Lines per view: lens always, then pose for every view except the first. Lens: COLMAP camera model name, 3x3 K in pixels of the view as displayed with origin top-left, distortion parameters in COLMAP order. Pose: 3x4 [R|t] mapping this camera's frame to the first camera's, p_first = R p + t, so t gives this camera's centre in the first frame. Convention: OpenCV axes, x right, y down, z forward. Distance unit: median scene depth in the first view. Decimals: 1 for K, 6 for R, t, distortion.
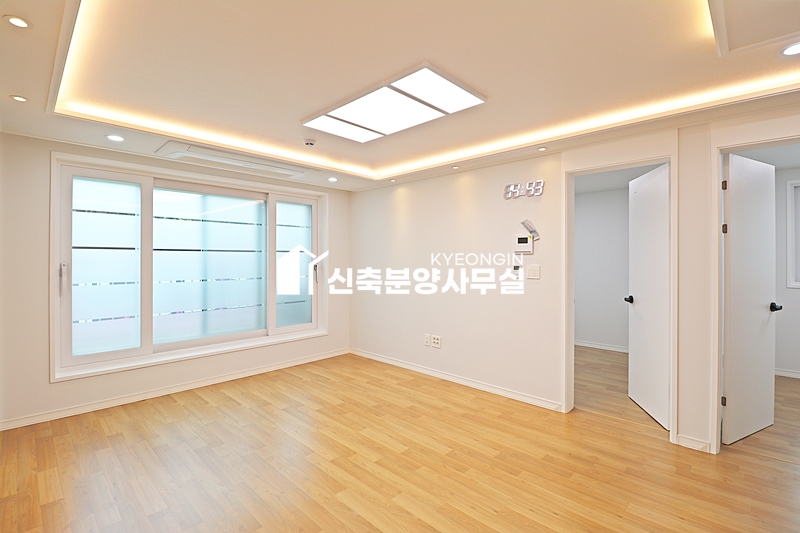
lens RADIAL K [[369.1, 0, 401.0], [0, 369.1, 260.8], [0, 0, 1]] dist [-0.005742, -0.010859]
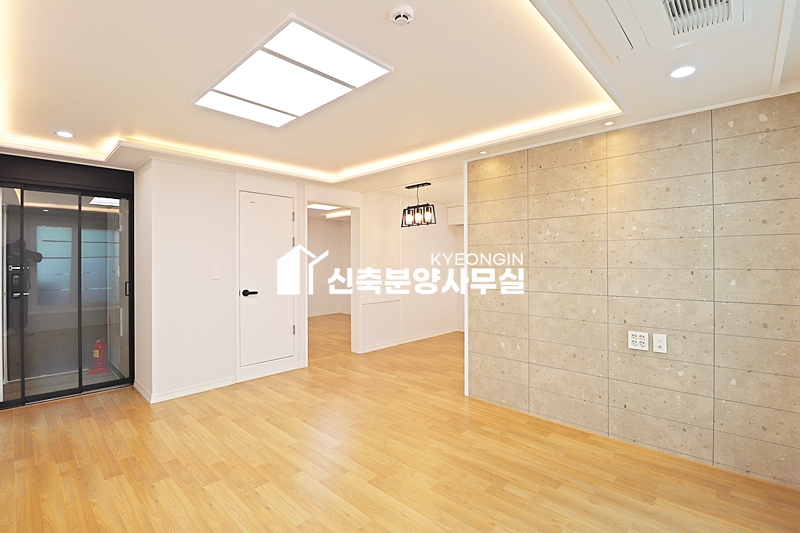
lens RADIAL K [[369.1, 0, 398.7], [0, 369.1, 260.2], [0, 0, 1]] dist [-0.005742, -0.010859]
pose [[-0.999959, 0.002372, -0.008717, -0.212511], [0.002361, 0.999996, 0.001195, -0.000348], [0.008720, 0.001175, -0.999961, 1.317855]]
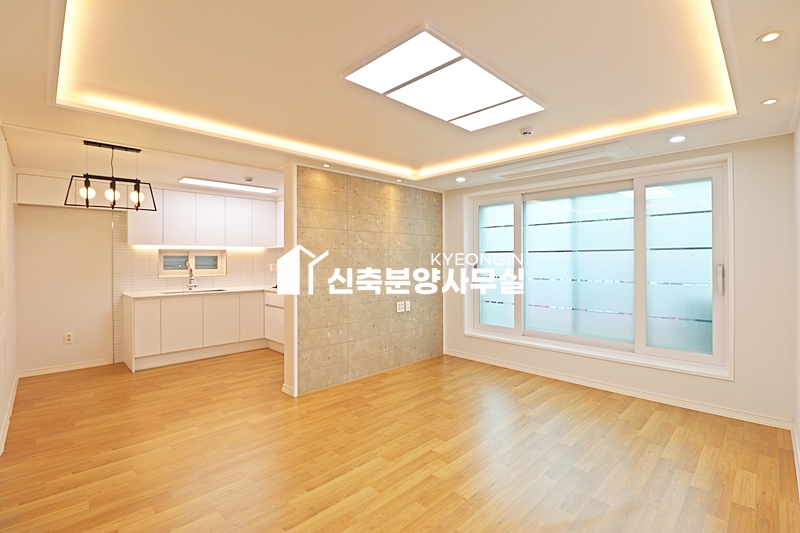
lens RADIAL K [[369.1, 0, 402.1], [0, 369.1, 259.4], [0, 0, 1]] dist [-0.005742, -0.010859]
pose [[-0.024654, 0.000398, -0.999696, 0.592164], [-0.000223, 1.000000, 0.000404, -0.006175], [0.999696, 0.000232, -0.024654, 0.636944]]
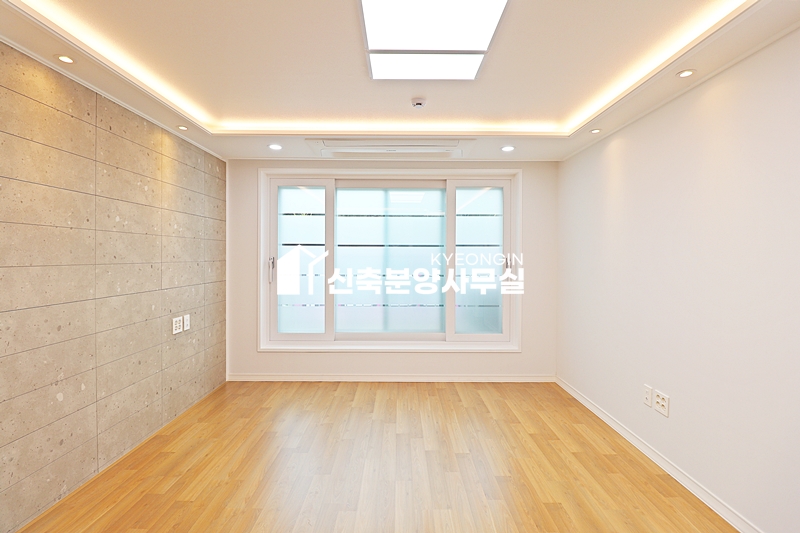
lens RADIAL K [[369.1, 0, 399.5], [0, 369.1, 259.4], [0, 0, 1]] dist [-0.005742, -0.010859]
pose [[0.693476, 0.009426, -0.720419, 0.251964], [-0.007513, 0.999955, 0.005851, 0.003362], [0.720441, 0.001355, 0.693515, 0.386313]]
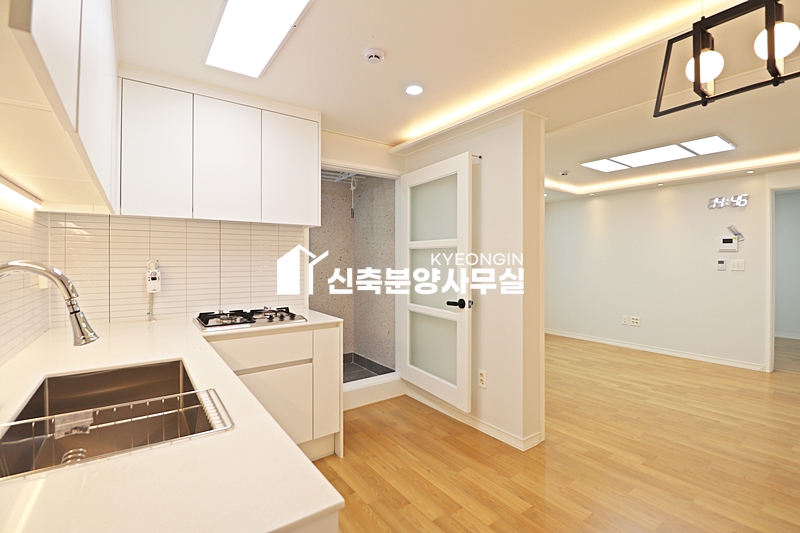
lens RADIAL K [[369.1, 0, 394.2], [0, 369.1, 262.5], [0, 0, 1]] dist [-0.005742, -0.010859]
pose [[0.982717, -0.001305, -0.185109, -0.557778], [0.002036, 0.999991, 0.003758, 0.012445], [0.185102, -0.004070, 0.982711, -0.451597]]
